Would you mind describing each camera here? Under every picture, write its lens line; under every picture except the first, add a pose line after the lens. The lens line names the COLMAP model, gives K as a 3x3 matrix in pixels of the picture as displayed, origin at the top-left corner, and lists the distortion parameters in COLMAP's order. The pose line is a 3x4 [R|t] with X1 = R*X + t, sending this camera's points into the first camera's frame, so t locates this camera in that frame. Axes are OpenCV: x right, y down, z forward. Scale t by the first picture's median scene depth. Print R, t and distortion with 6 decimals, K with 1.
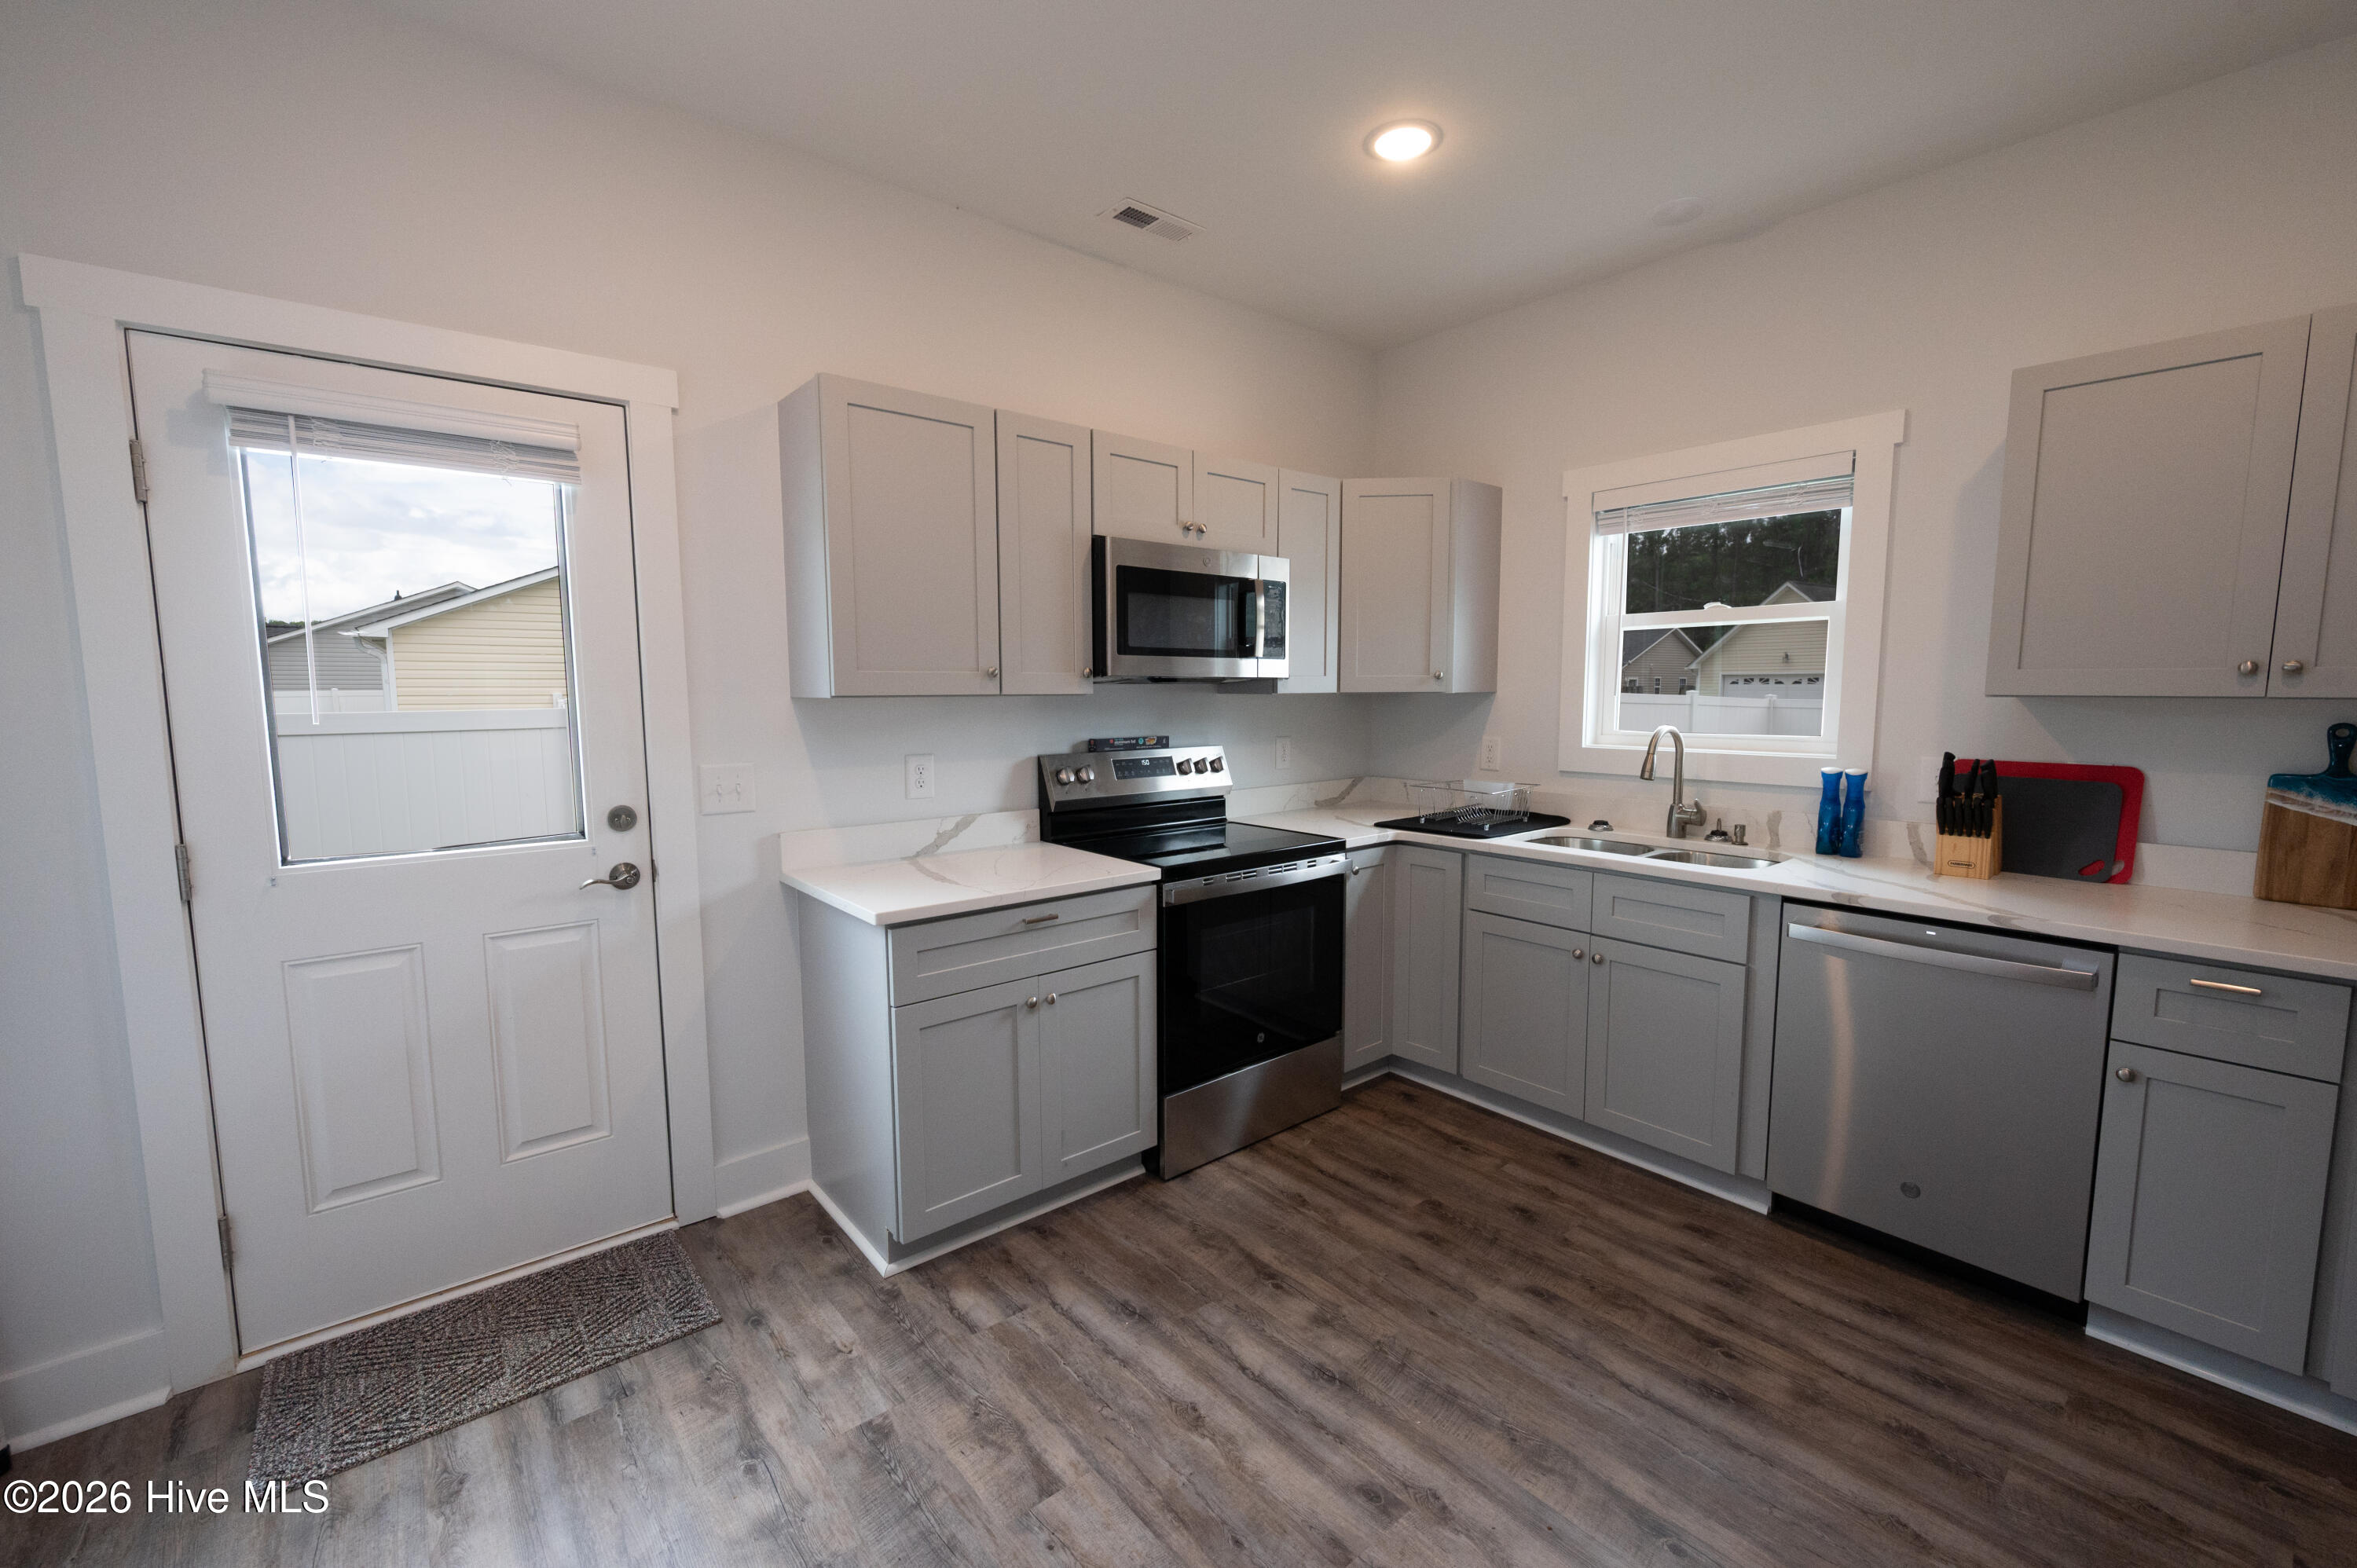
lens RADIAL K [[978.8, 0, 1178.5], [0, 978.8, 784.0], [0, 0, 1]] dist [0.003781, 0.000303]
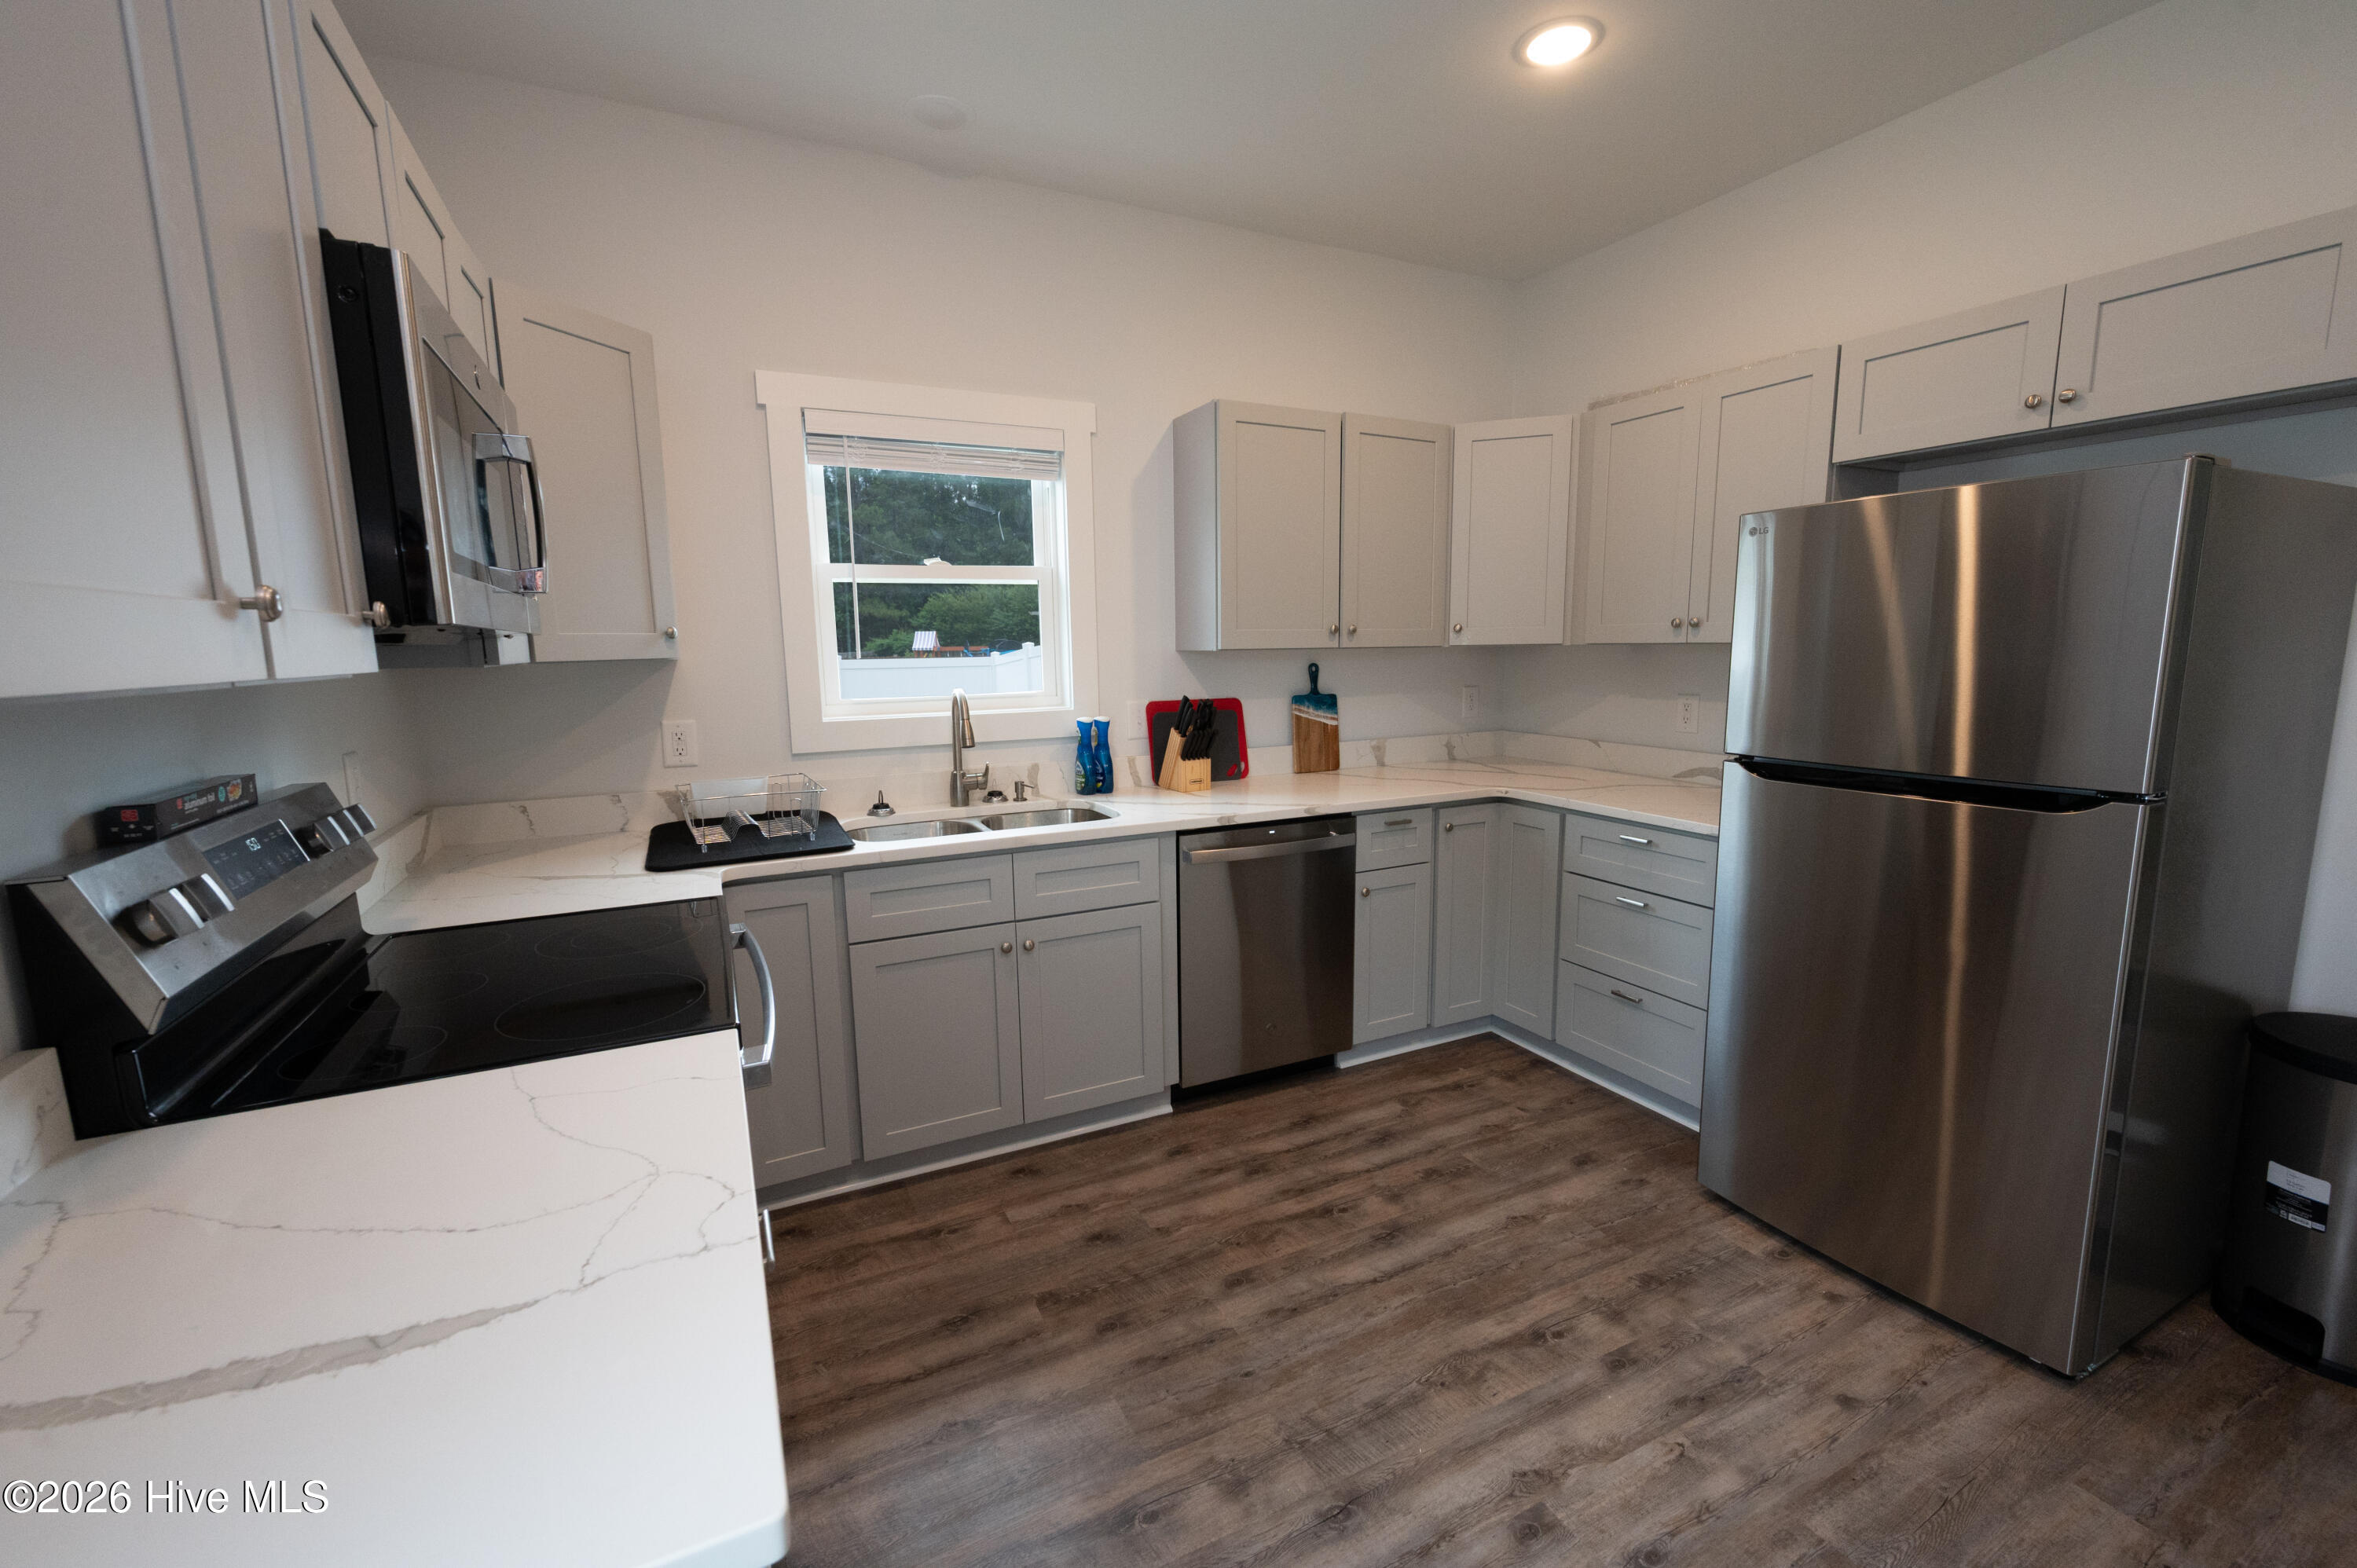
lens RADIAL K [[978.8, 0, 1178.5], [0, 978.8, 784.0], [0, 0, 1]] dist [0.003781, 0.000303]
pose [[0.225190, -0.142622, 0.963820, -0.444926], [0.109980, 0.986627, 0.120301, -0.071382], [-0.968088, 0.078911, 0.237864, 0.708792]]
